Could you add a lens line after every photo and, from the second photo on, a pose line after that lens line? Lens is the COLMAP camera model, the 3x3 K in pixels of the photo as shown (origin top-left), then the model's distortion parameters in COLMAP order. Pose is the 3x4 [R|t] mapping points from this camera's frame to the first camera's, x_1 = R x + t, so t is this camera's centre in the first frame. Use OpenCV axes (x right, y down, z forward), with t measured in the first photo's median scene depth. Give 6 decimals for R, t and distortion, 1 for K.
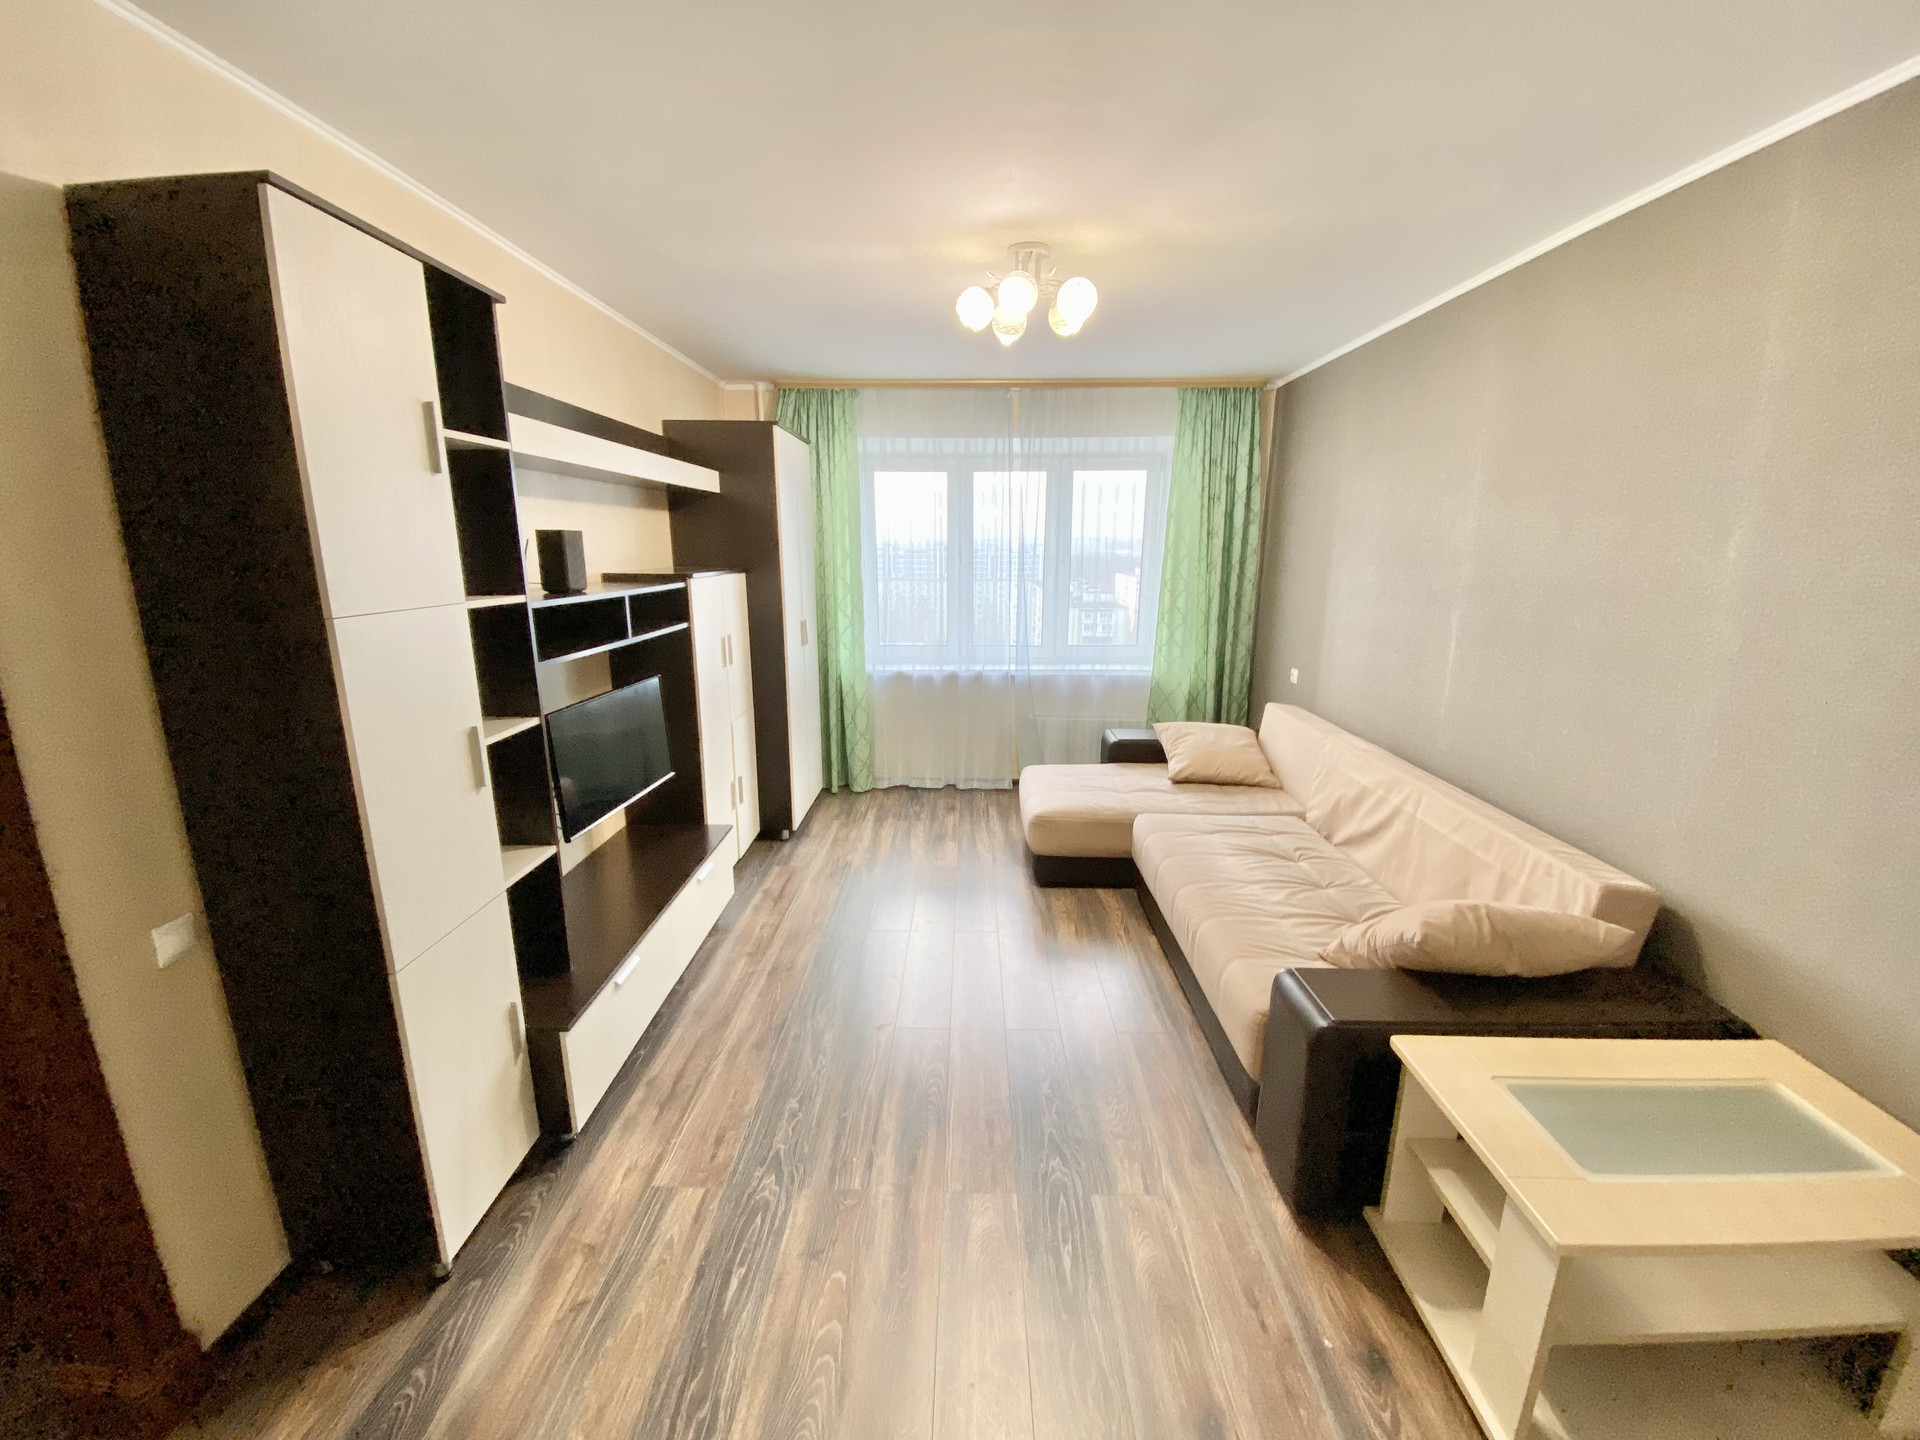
lens RADIAL K [[774.8, 0, 957.6], [0, 774.8, 722.8], [0, 0, 1]] dist [0.051183, -0.041978]
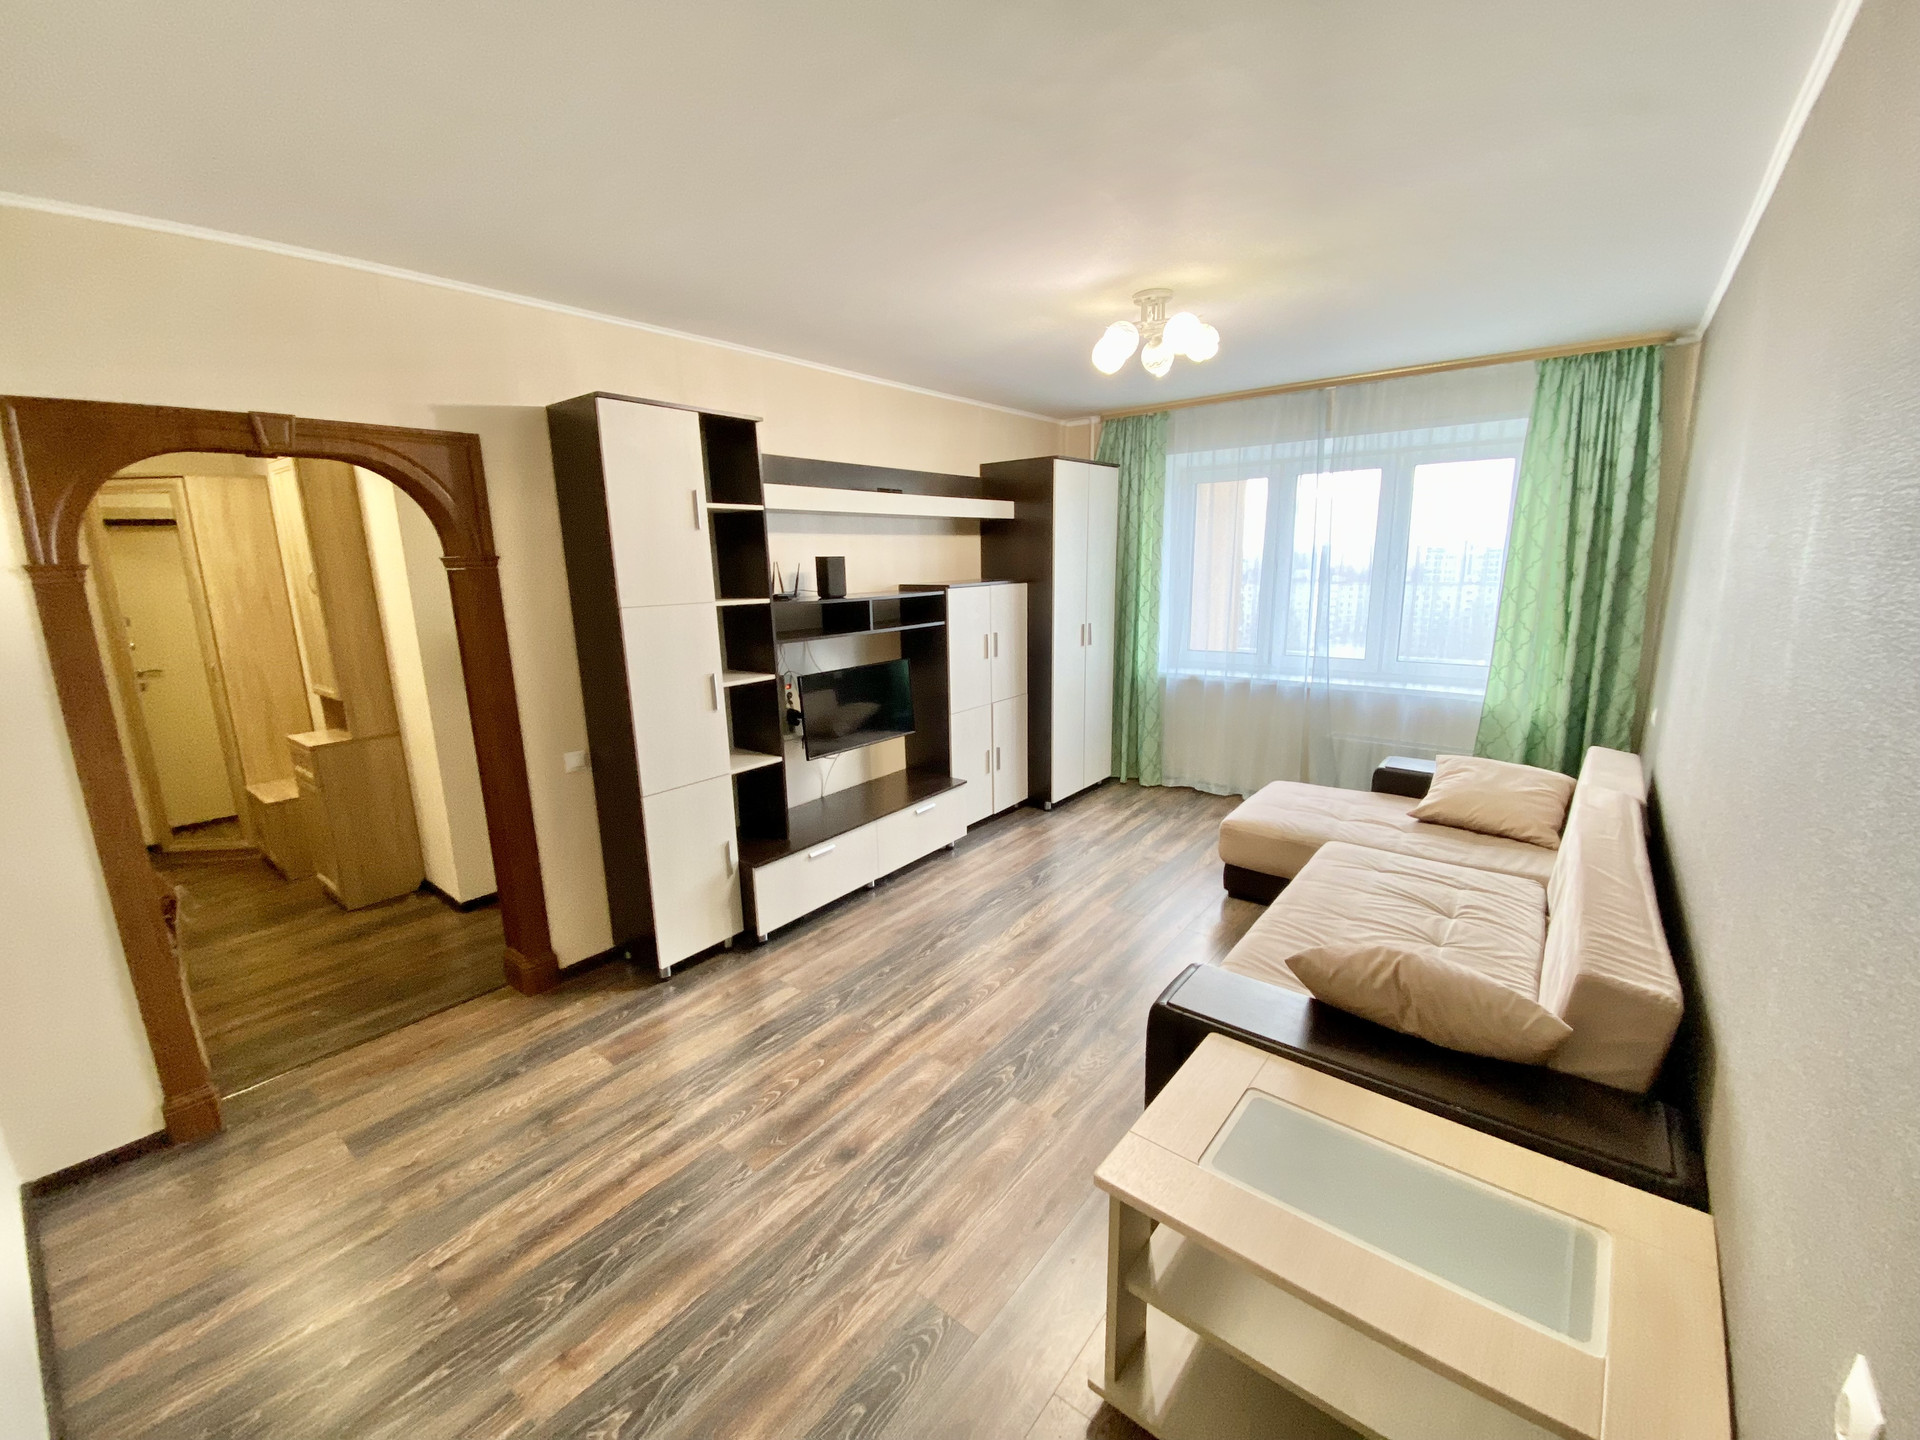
lens RADIAL K [[774.8, 0, 957.6], [0, 774.8, 722.8], [0, 0, 1]] dist [0.051183, -0.041978]
pose [[0.793454, 0.108811, -0.598825, 0.406099], [-0.113158, 0.993108, 0.030519, -0.000660], [0.598019, 0.043546, 0.800298, -0.023451]]
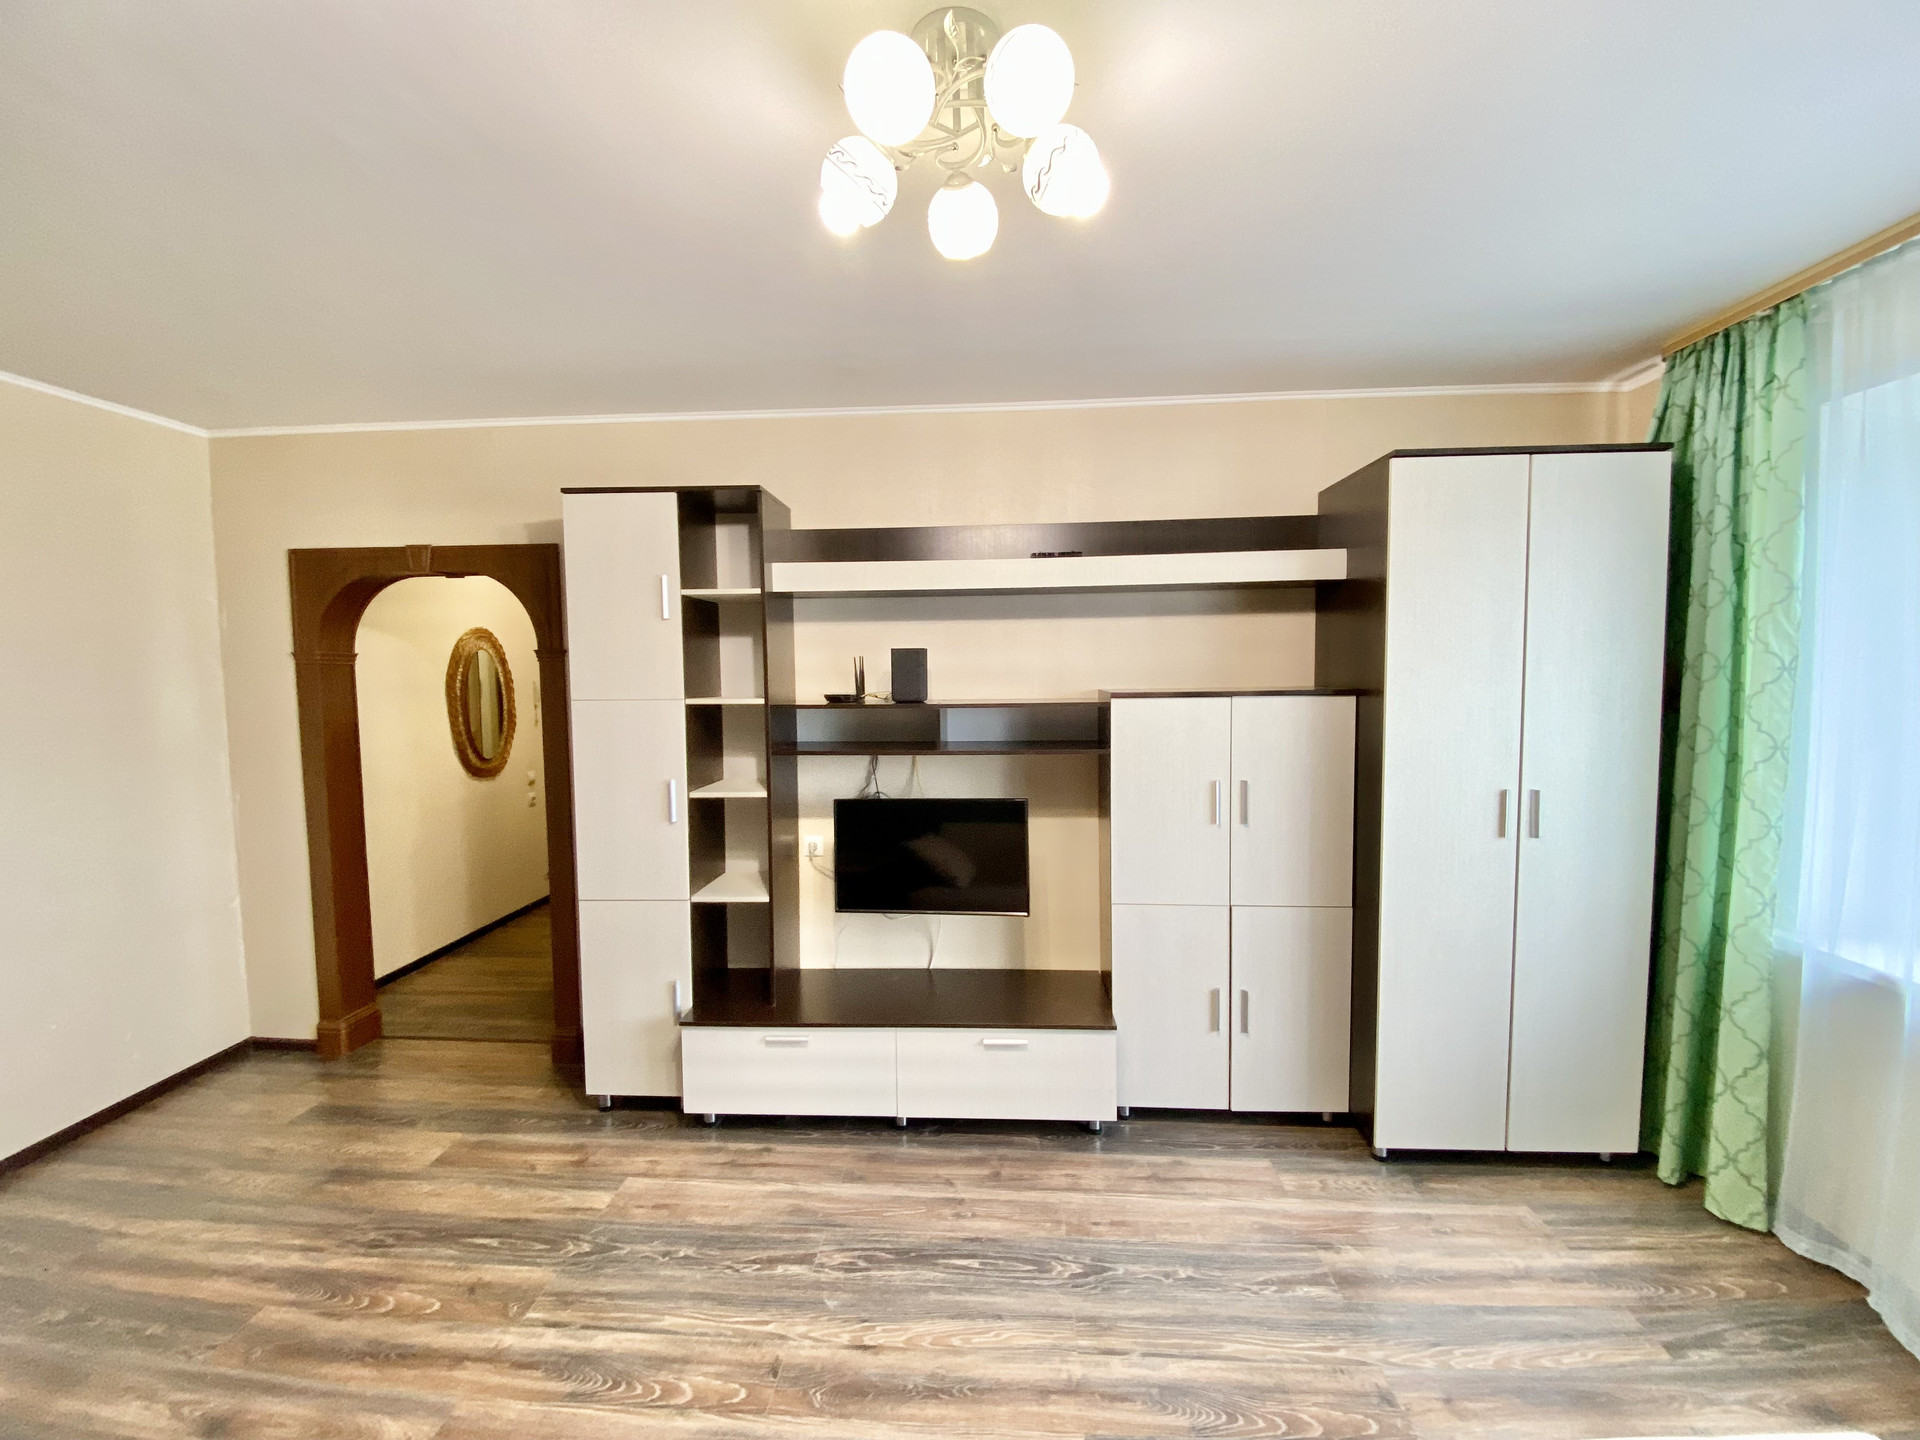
lens RADIAL K [[785.1, 0, 960.0], [0, 785.1, 720.0], [0, 0, 1]] dist [0.014984, -0.017522]
pose [[-0.054143, 0.060220, -0.996716, 0.402326], [-0.212193, 0.974688, 0.070415, -0.156950], [0.975727, 0.215308, -0.039995, 0.746722]]
